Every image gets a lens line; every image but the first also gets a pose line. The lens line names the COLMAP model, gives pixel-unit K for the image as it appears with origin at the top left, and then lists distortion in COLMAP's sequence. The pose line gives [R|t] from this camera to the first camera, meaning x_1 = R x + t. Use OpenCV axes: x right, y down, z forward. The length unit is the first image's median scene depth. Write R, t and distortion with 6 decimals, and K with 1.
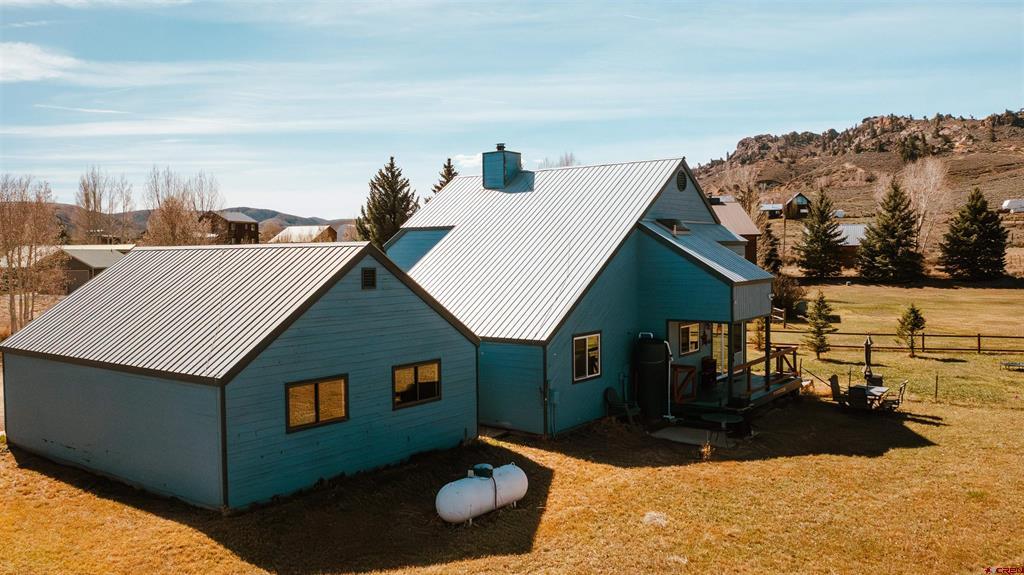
lens RADIAL K [[810.2, 0, 514.1], [0, 810.2, 287.8], [0, 0, 1]] dist [-0.026875, 0.001760]
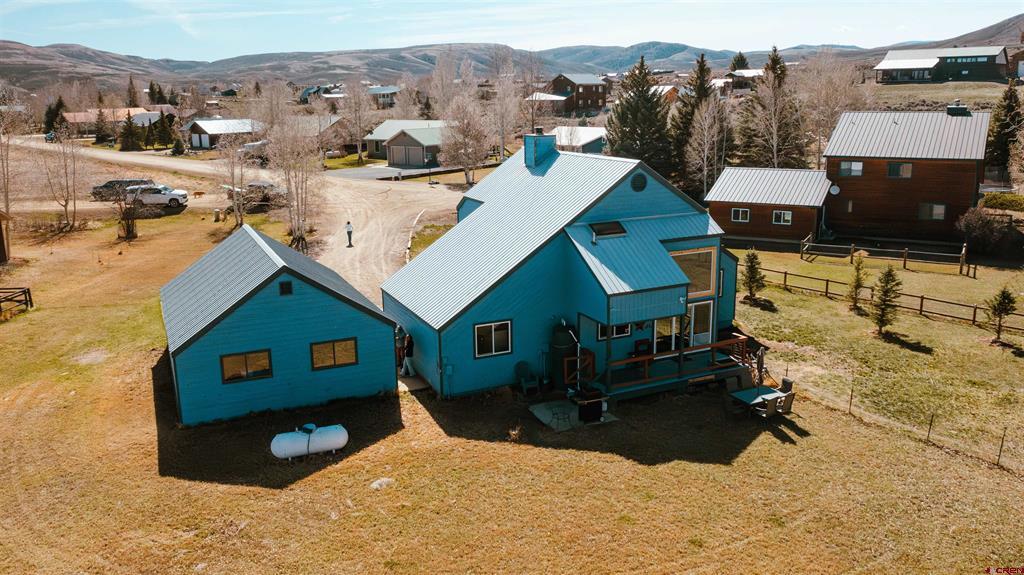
lens RADIAL K [[810.2, 0, 514.1], [0, 810.2, 287.8], [0, 0, 1]] dist [-0.026875, 0.001760]
pose [[0.883092, 0.109358, -0.456277, 0.816870], [-0.016960, 0.979264, 0.201878, -0.298794], [0.468893, -0.170538, 0.866635, -0.104057]]
